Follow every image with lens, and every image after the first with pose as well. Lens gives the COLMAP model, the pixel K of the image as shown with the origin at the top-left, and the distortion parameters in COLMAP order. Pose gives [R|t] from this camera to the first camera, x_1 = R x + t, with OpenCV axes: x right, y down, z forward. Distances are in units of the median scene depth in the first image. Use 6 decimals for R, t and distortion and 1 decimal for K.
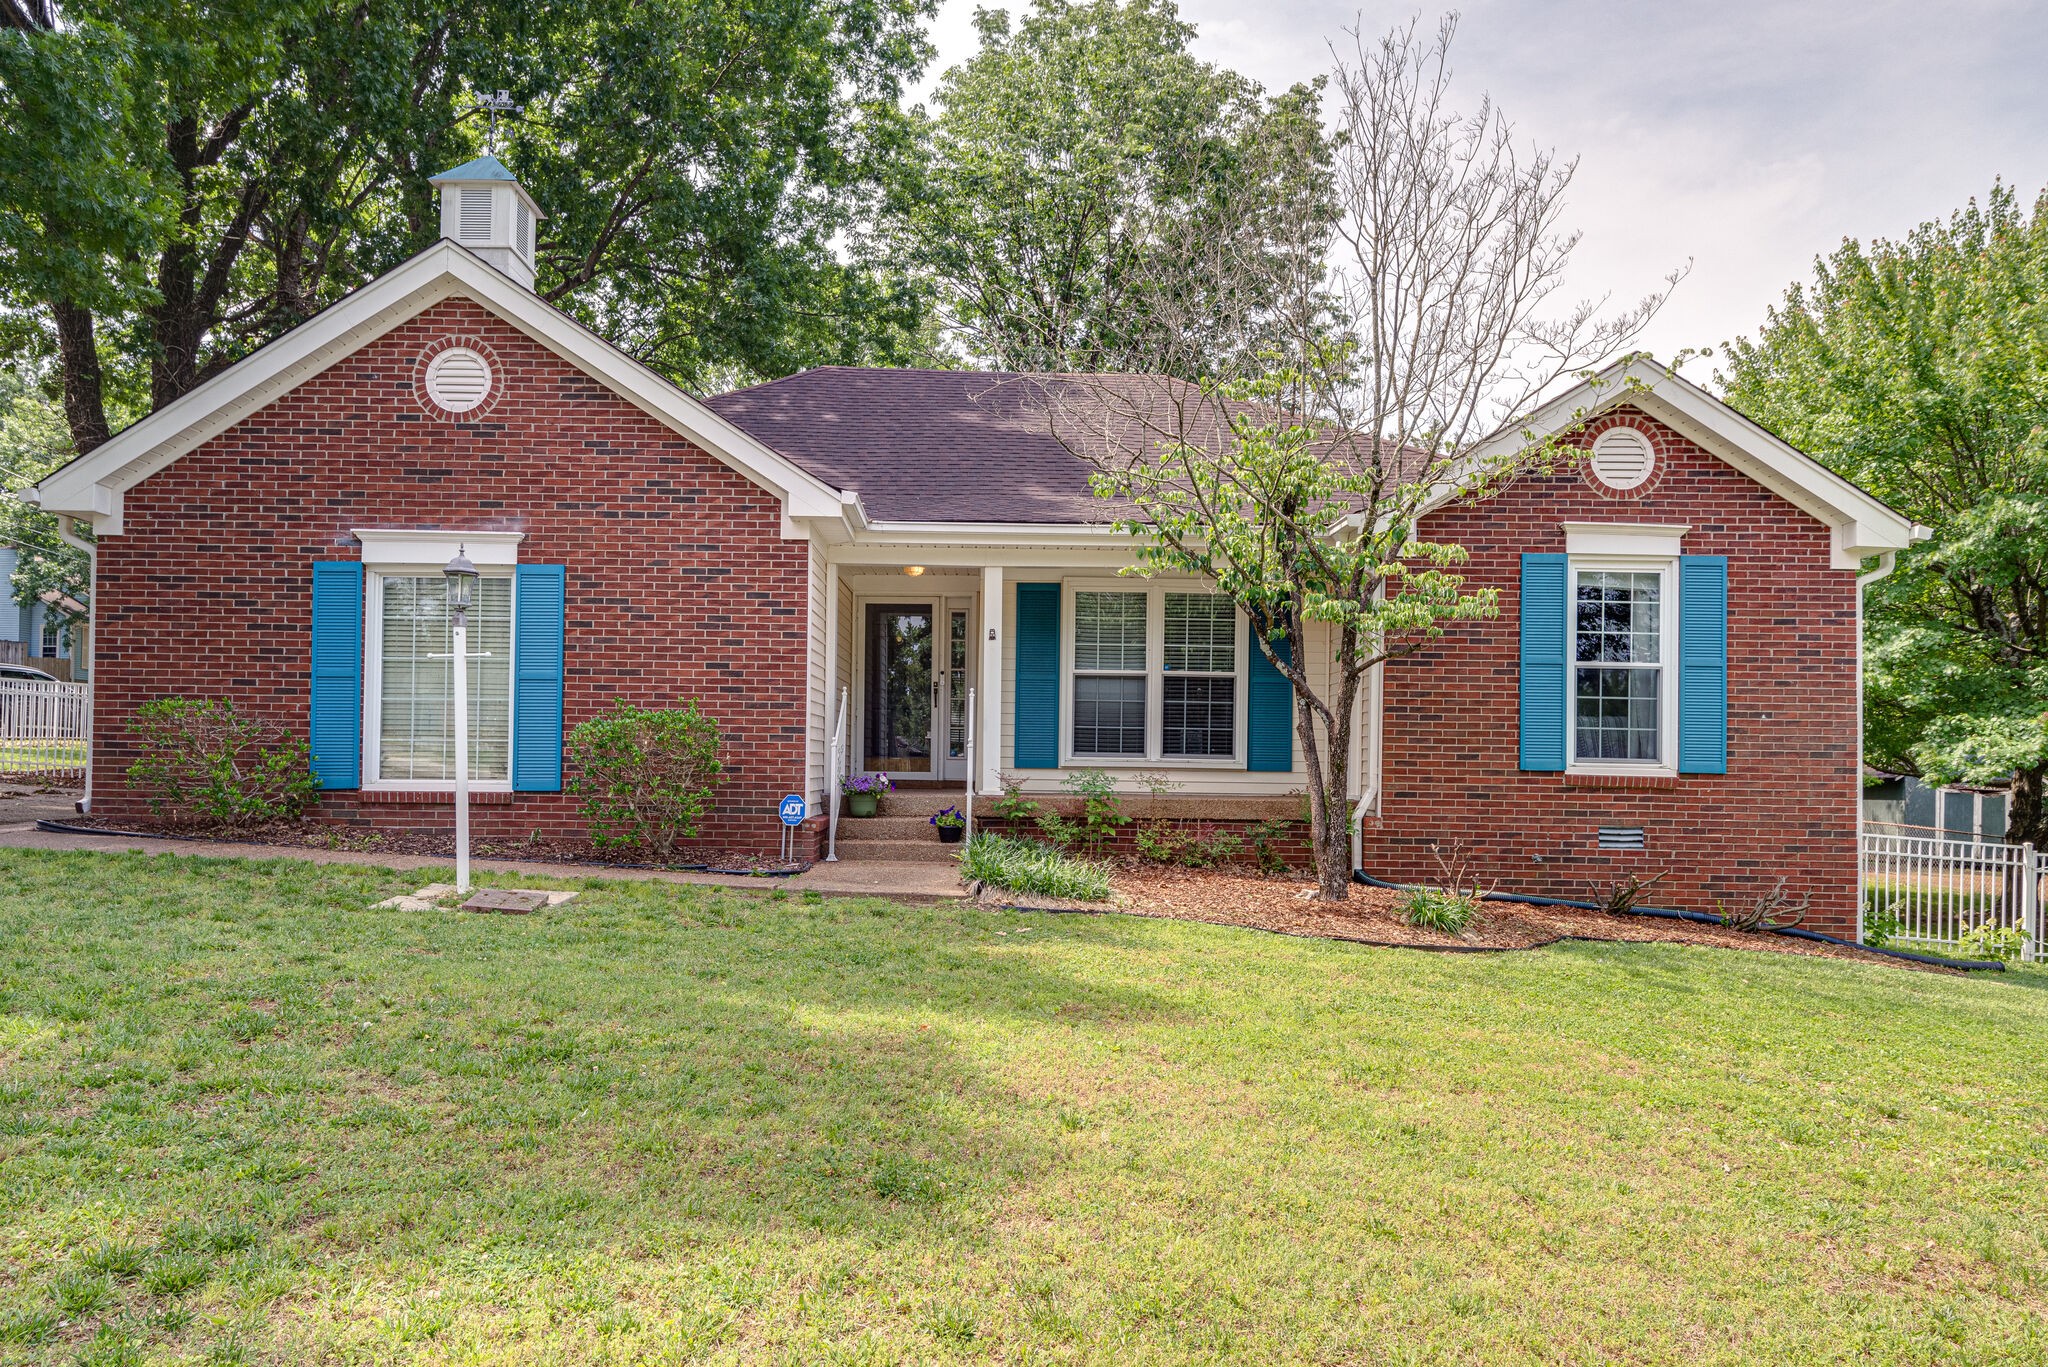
lens RADIAL K [[1332.9, 0, 974.7], [0, 1332.9, 756.3], [0, 0, 1]] dist [0.009912, -0.005992]
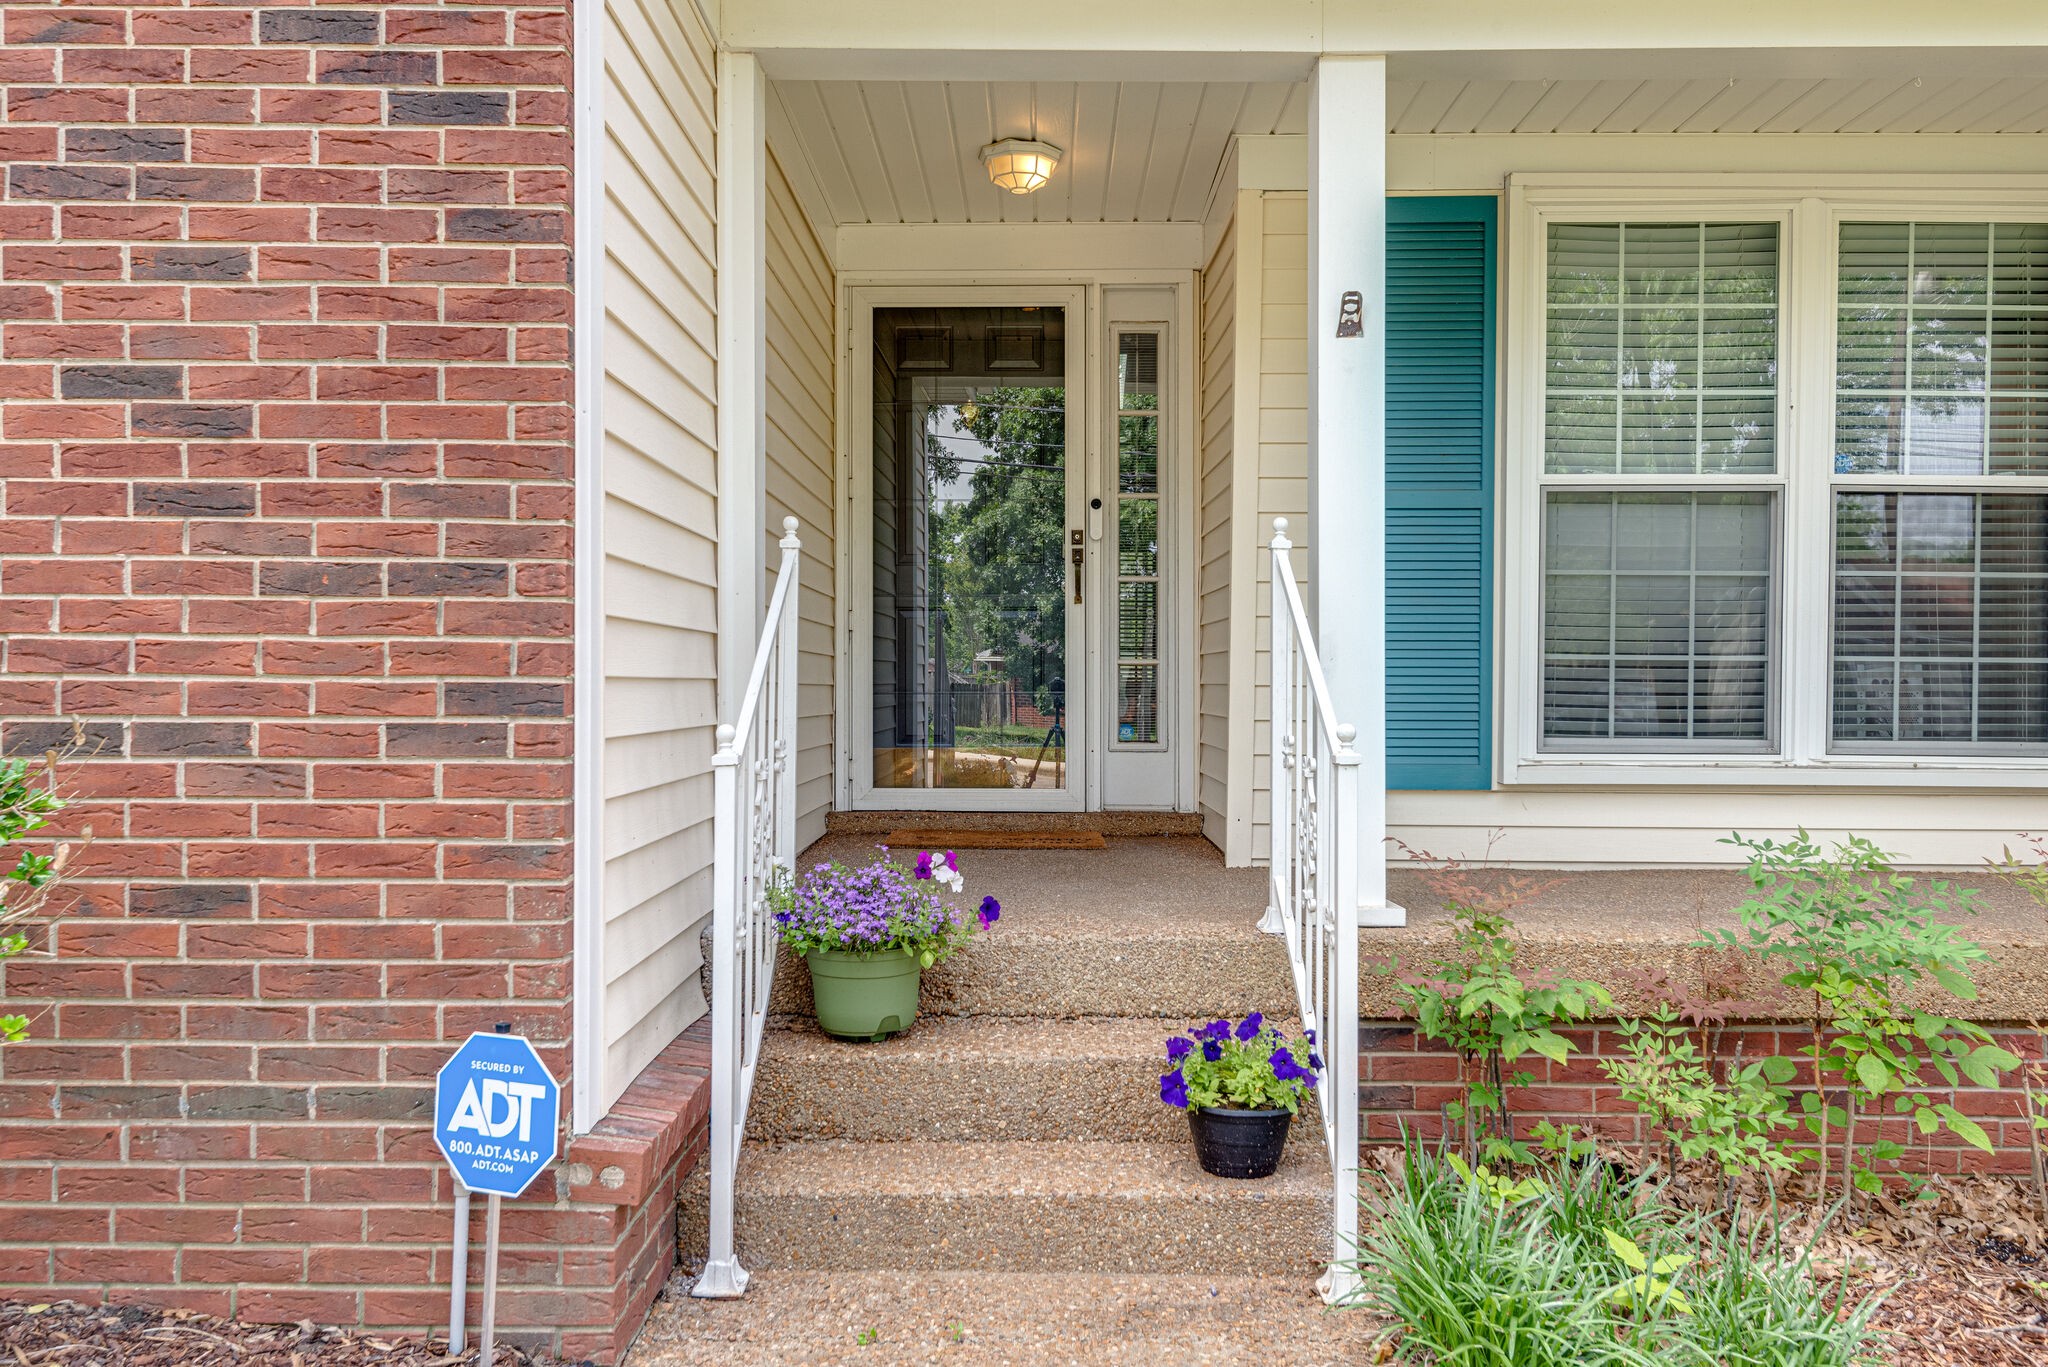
lens RADIAL K [[1522.9, 0, 985.8], [0, 1522.9, 686.9], [0, 0, 1]] dist [0.031264, 0.000834]
pose [[0.999748, -0.009875, -0.020169, -0.057097], [0.009972, 0.999939, 0.004713, -0.021220], [0.020121, -0.004913, 0.999785, 0.743952]]
